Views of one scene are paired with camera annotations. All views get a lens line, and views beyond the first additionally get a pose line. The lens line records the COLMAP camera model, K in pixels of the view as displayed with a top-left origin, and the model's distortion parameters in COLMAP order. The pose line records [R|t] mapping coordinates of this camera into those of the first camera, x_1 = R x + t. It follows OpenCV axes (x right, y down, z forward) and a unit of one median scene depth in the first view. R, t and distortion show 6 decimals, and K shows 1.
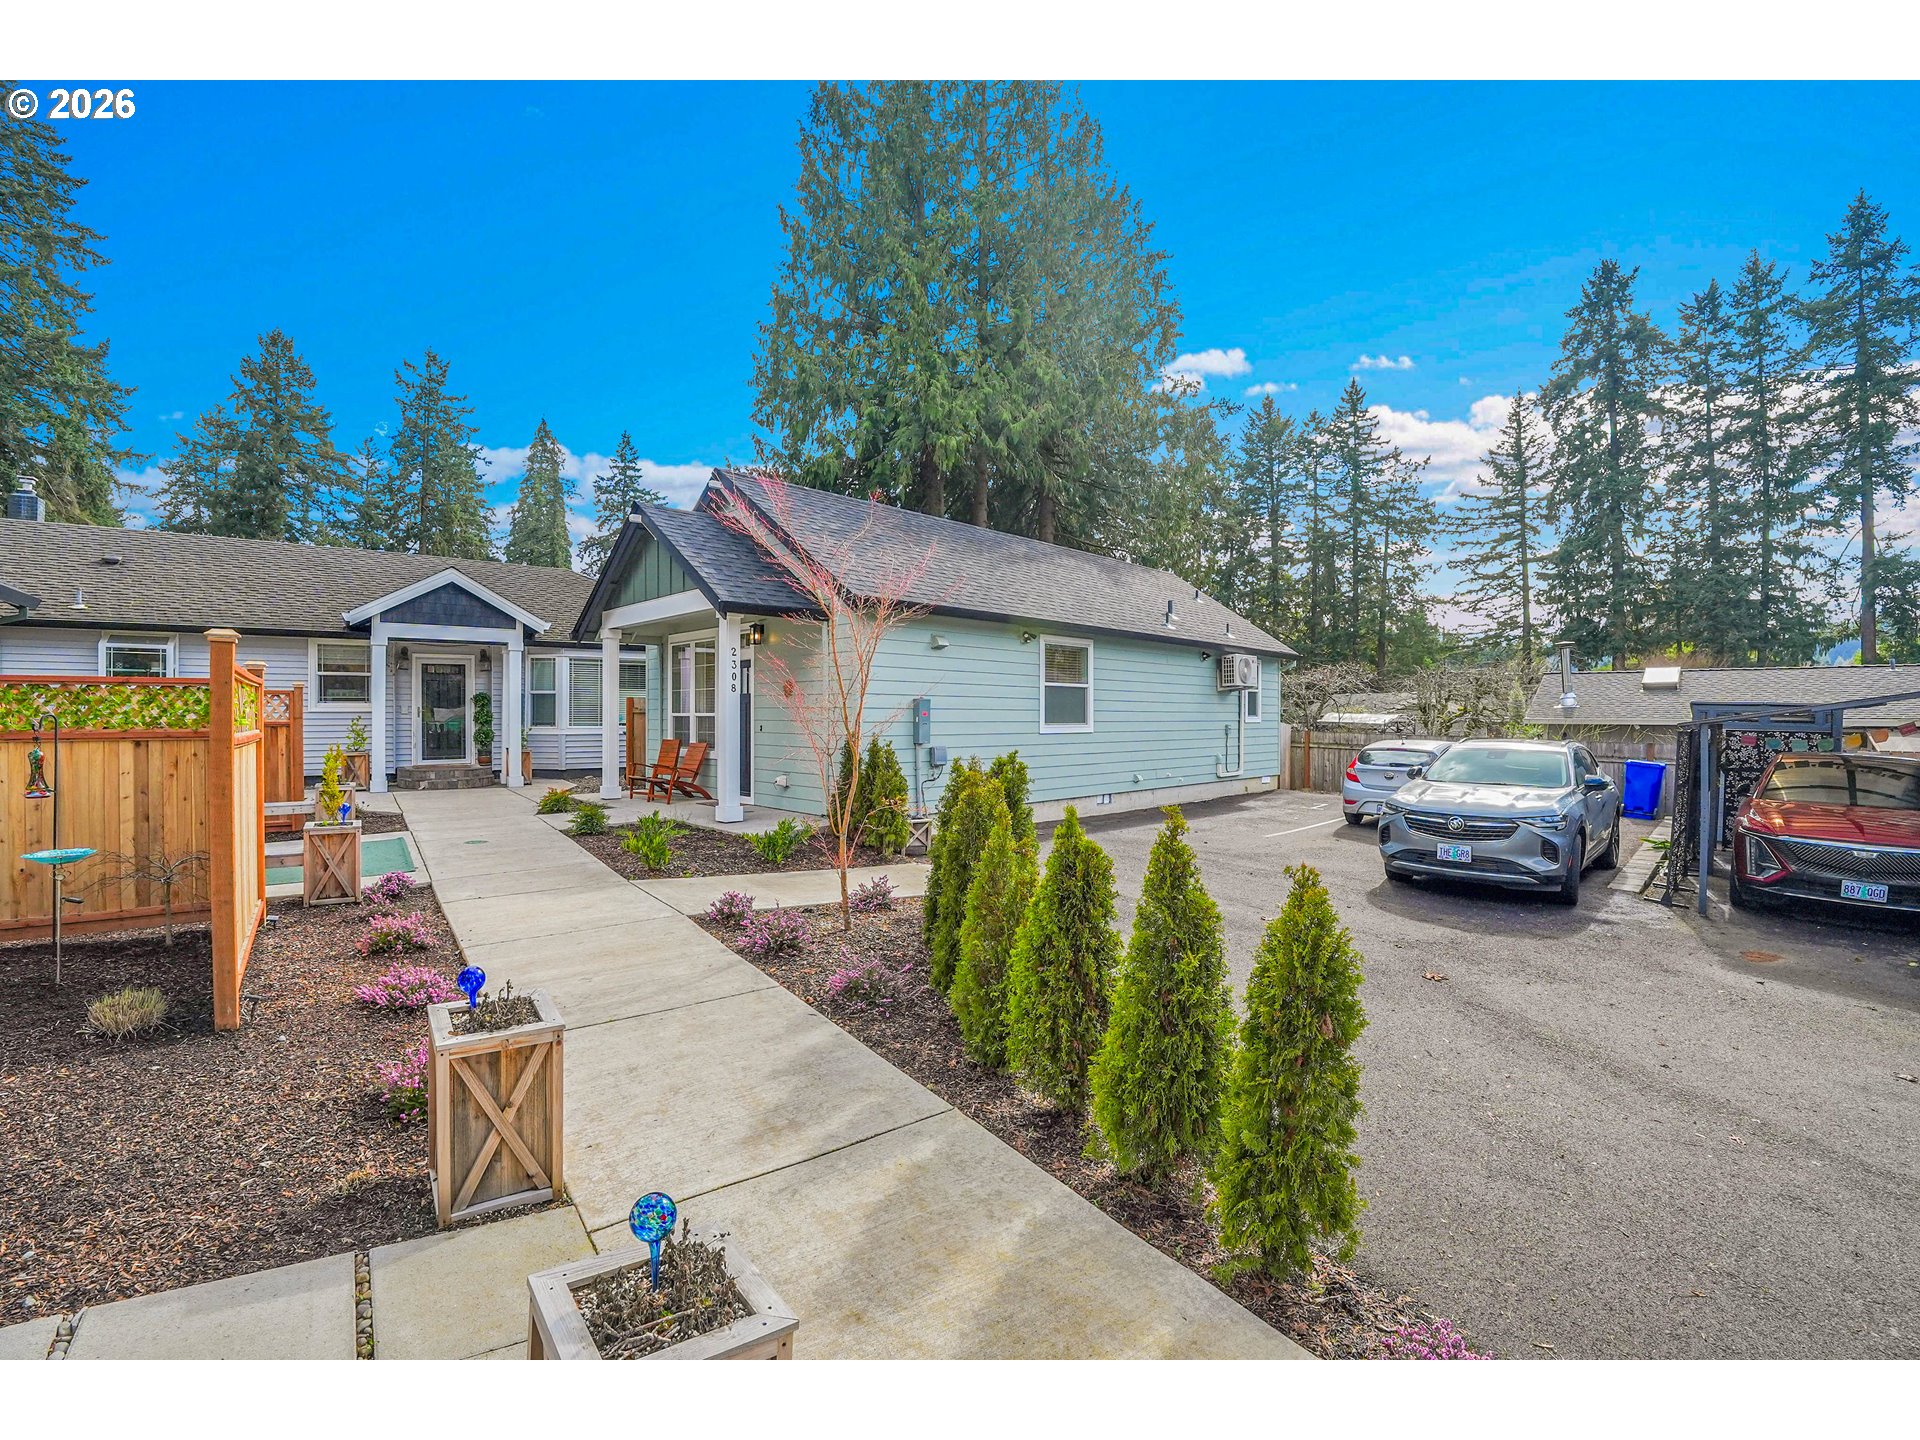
lens RADIAL K [[887.3, 0, 967.8], [0, 887.3, 715.4], [0, 0, 1]] dist [-0.024014, 0.003383]
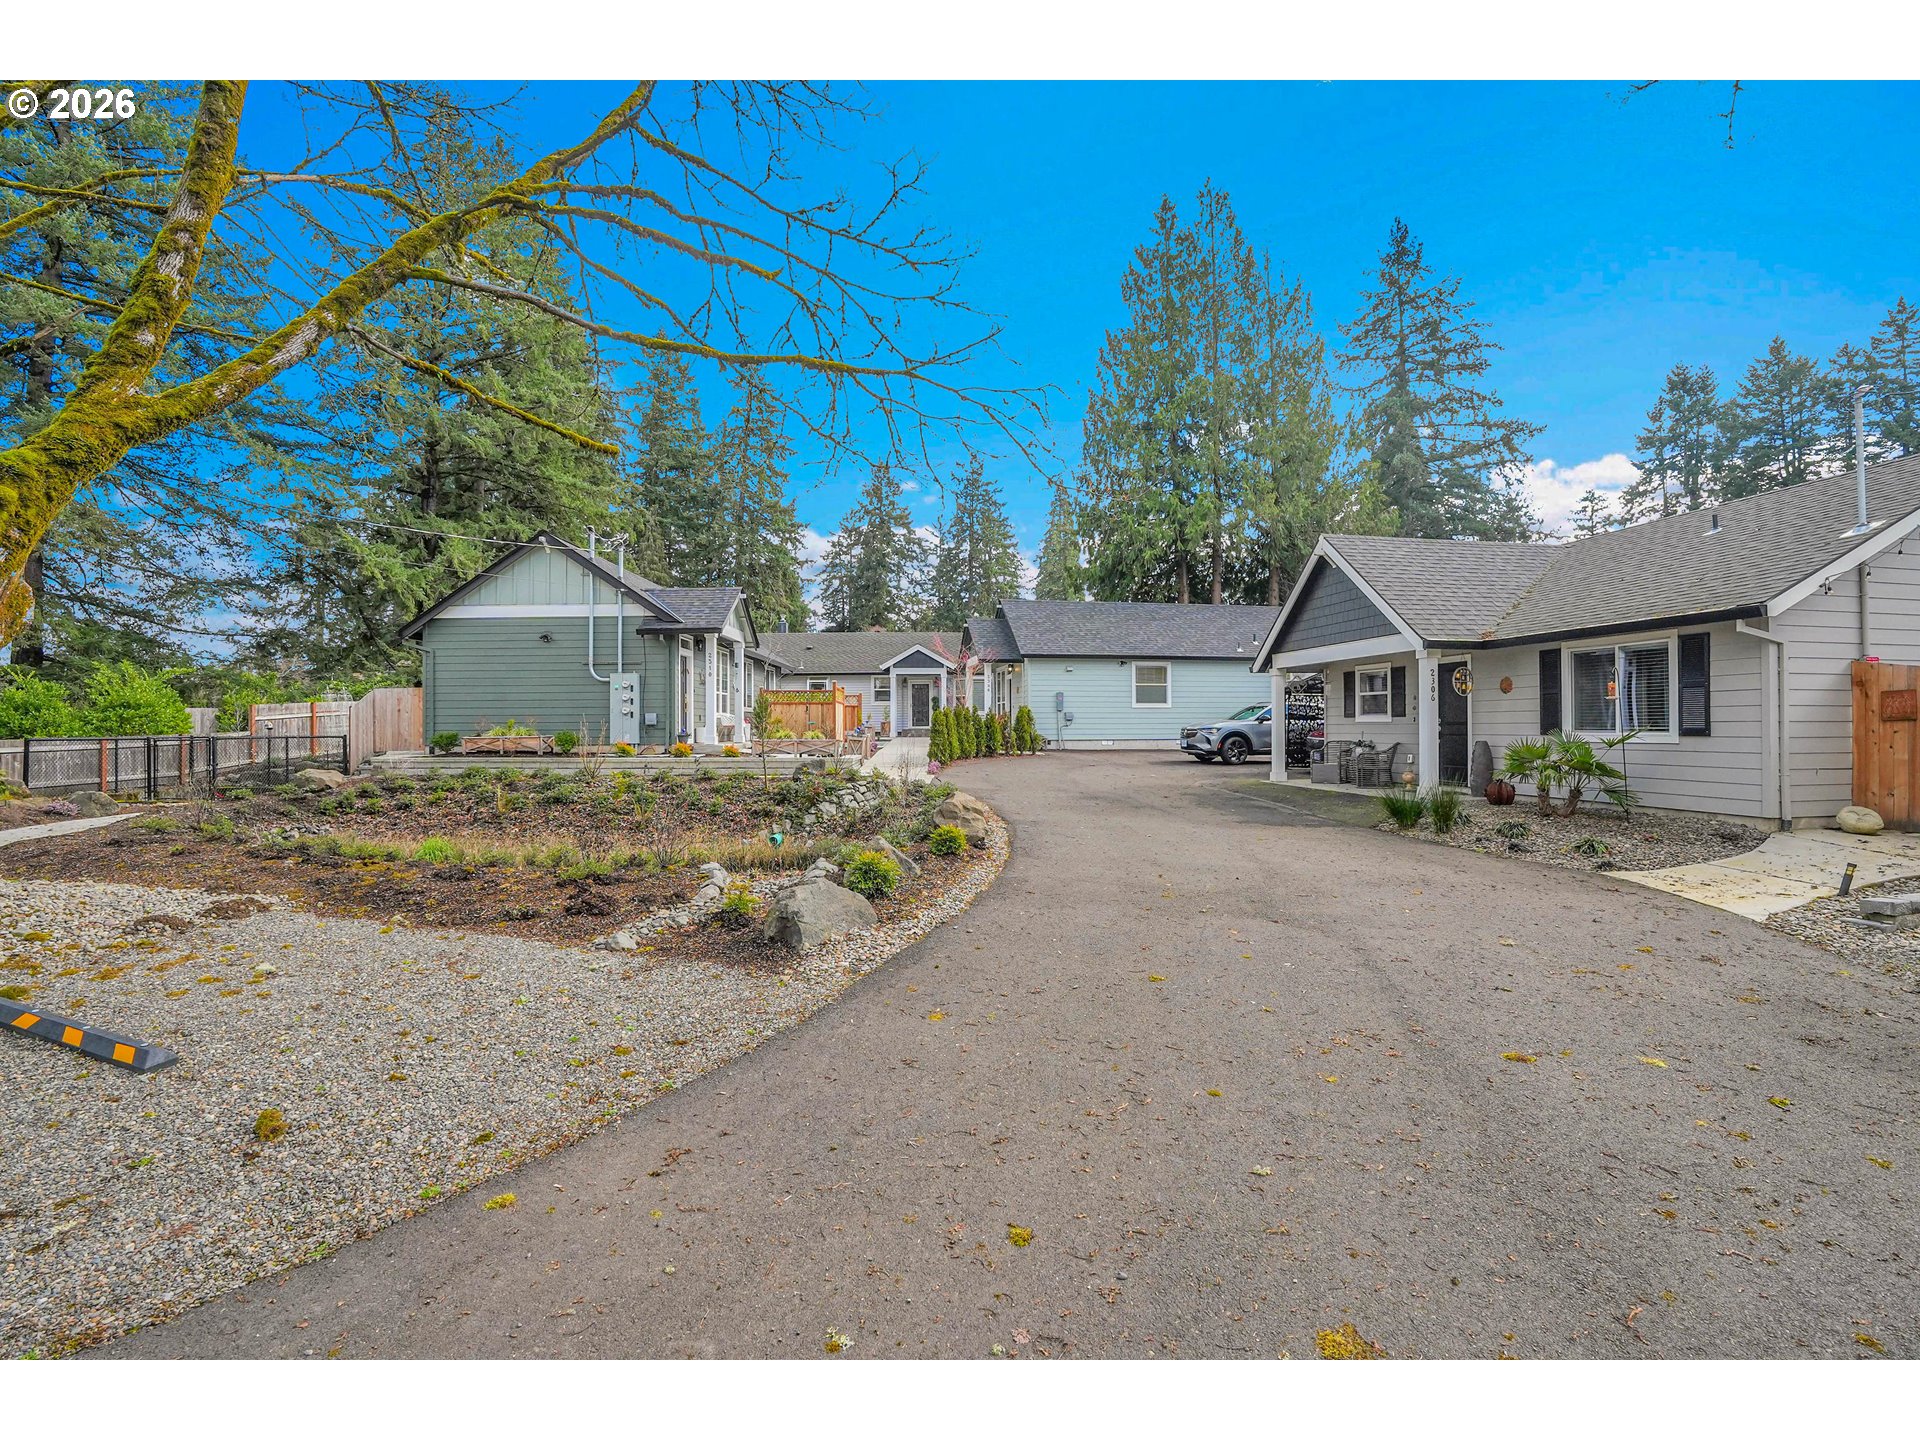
lens RADIAL K [[887.3, 0, 960.1], [0, 887.3, 722.4], [0, 0, 1]] dist [-0.024014, 0.003383]
pose [[0.829056, -0.009912, -0.559077, 0.798283], [0.007522, 0.999950, -0.006574, 0.057267], [0.559114, 0.001245, 0.829090, -0.870109]]
